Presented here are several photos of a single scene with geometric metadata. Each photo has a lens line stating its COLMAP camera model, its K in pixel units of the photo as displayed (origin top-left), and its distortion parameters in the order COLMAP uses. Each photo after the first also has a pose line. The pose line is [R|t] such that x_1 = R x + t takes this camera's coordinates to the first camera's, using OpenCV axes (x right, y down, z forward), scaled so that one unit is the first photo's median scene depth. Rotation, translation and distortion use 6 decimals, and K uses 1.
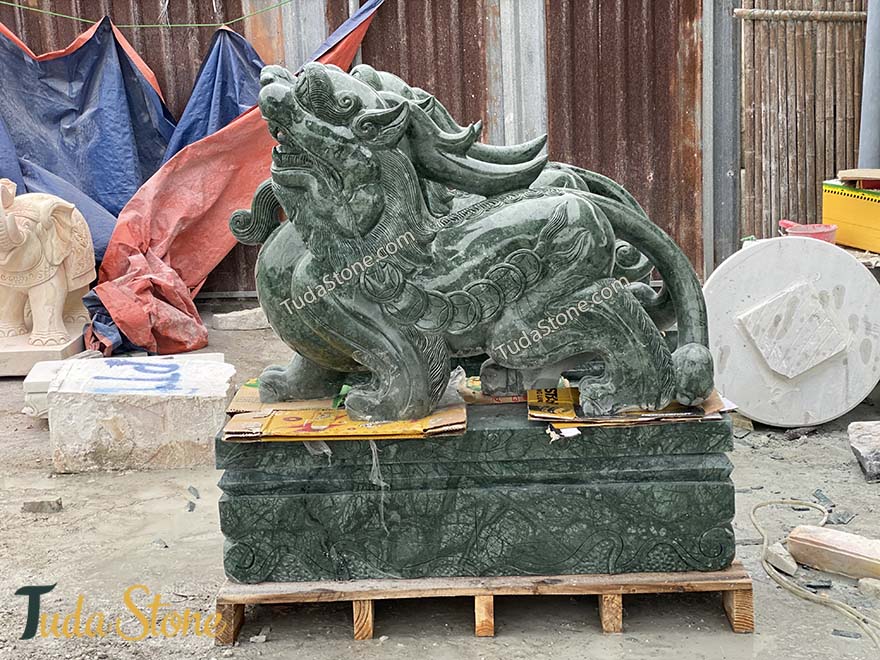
lens RADIAL K [[1352.2, 0, 437.7], [0, 1352.2, 331.1], [0, 0, 1]] dist [0.133908, 0.000000]
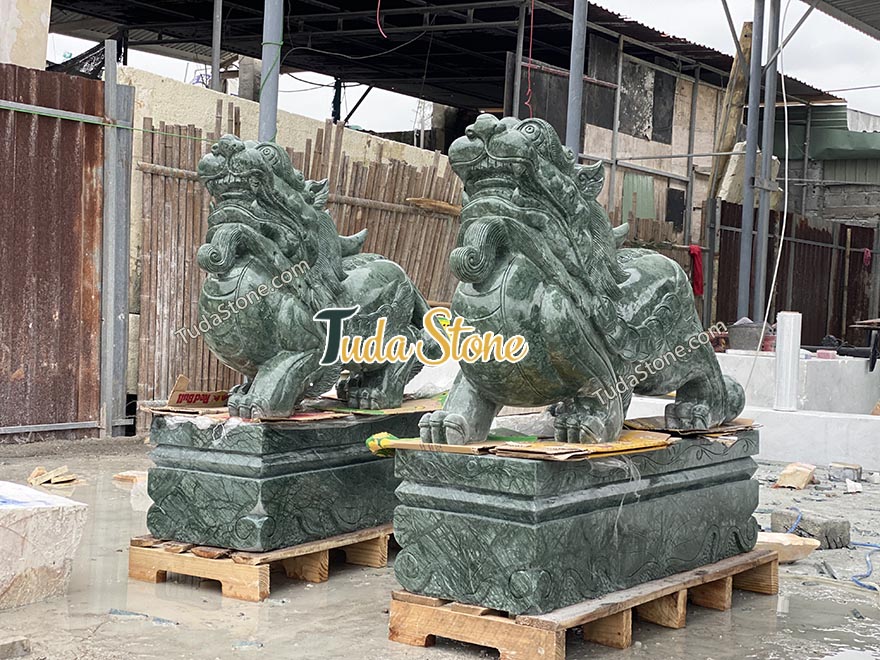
lens RADIAL K [[1352.2, 0, 440.7], [0, 1352.2, 325.9], [0, 0, 1]] dist [0.133908, 0.000000]
pose [[0.585135, 0.039366, 0.809980, -0.990395], [0.106767, 0.986387, -0.125068, 0.094228], [-0.803876, 0.159661, 0.572967, 0.456540]]
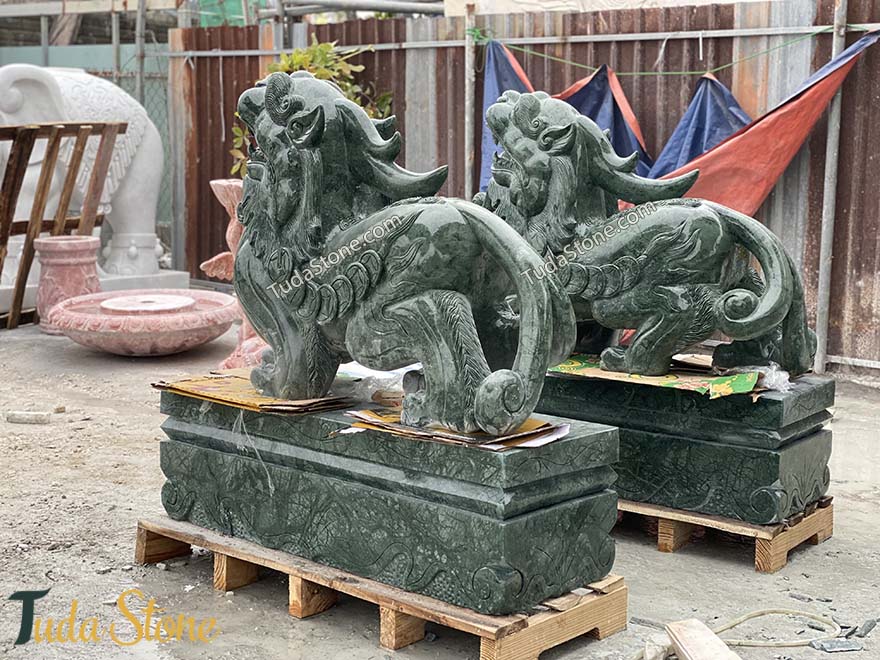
lens RADIAL K [[1352.2, 0, 438.6], [0, 1352.2, 330.2], [0, 0, 1]] dist [0.133908, 0.000000]
pose [[0.758063, 0.136027, -0.637838, 0.744117], [-0.173056, 0.984902, 0.004367, -0.013980], [0.628802, 0.107071, 0.770158, 0.244238]]
